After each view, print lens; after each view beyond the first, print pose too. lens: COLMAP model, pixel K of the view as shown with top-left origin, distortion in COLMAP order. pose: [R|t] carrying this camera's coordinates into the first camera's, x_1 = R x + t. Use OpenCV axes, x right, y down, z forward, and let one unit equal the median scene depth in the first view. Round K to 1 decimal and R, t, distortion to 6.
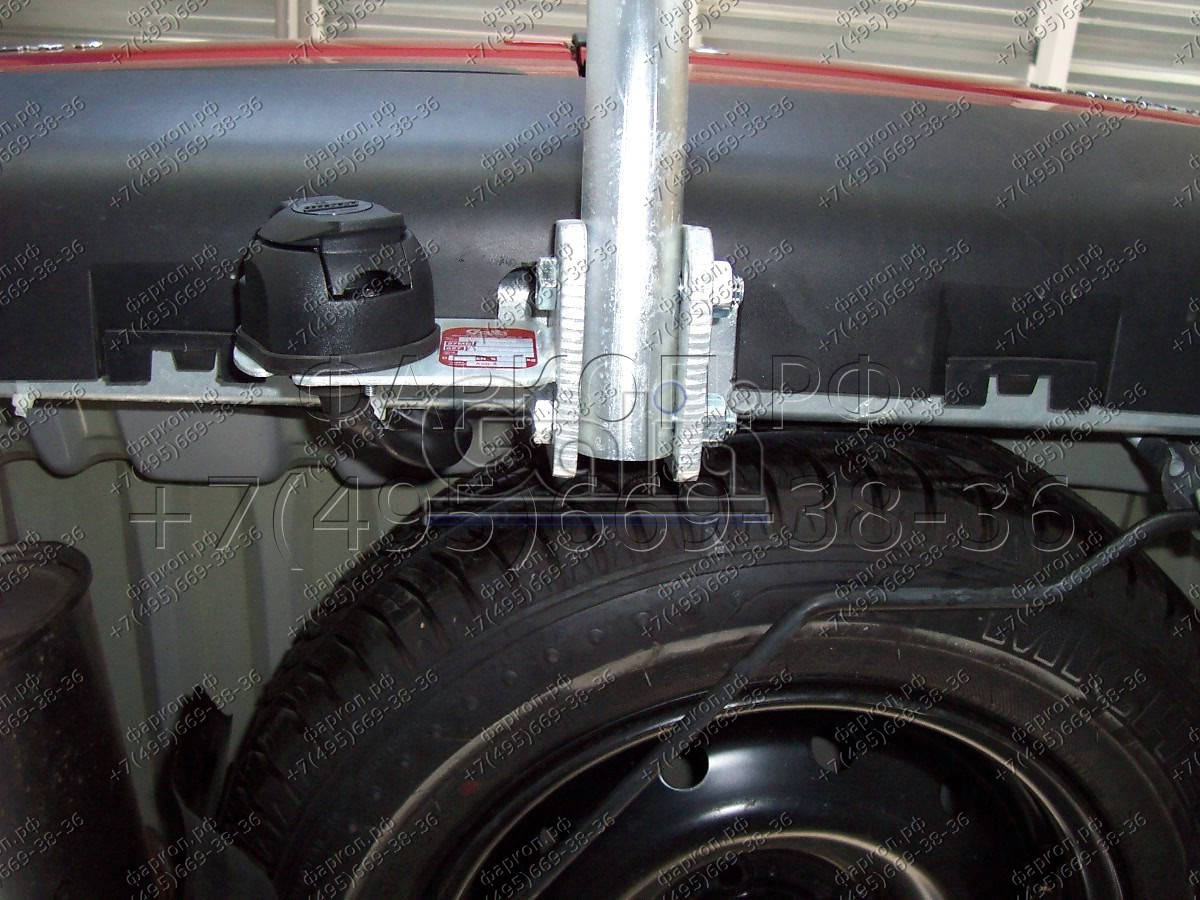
lens RADIAL K [[483.3, 0, 599.9], [0, 483.3, 450.5], [0, 0, 1]] dist [0.000989, -0.000239]
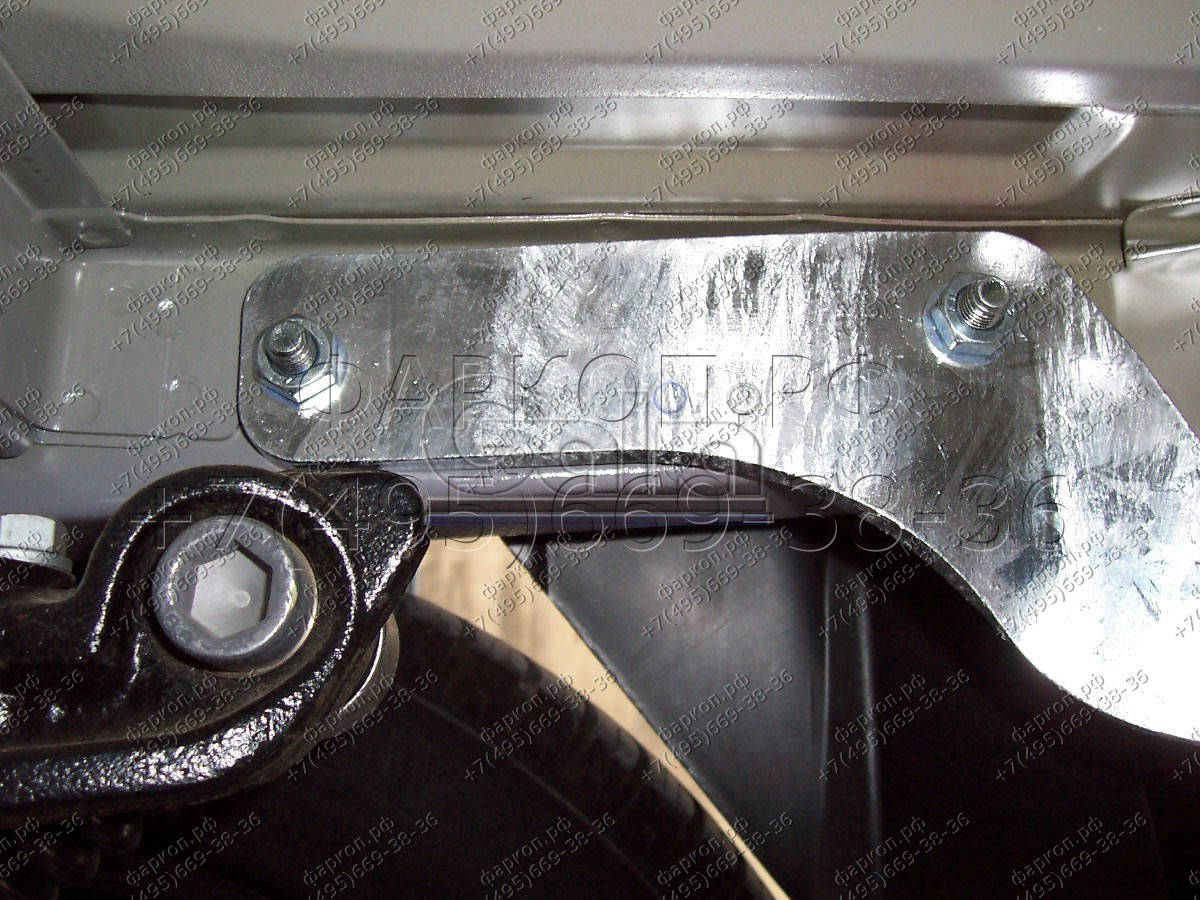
lens RADIAL K [[483.3, 0, 600.1], [0, 483.3, 450.8], [0, 0, 1]] dist [0.000989, -0.000239]
pose [[1.000000, 0.000072, 0.000353, -0.367927], [-0.000073, 1.000000, 0.000426, -0.000066], [-0.000353, -0.000426, 1.000000, -0.000045]]
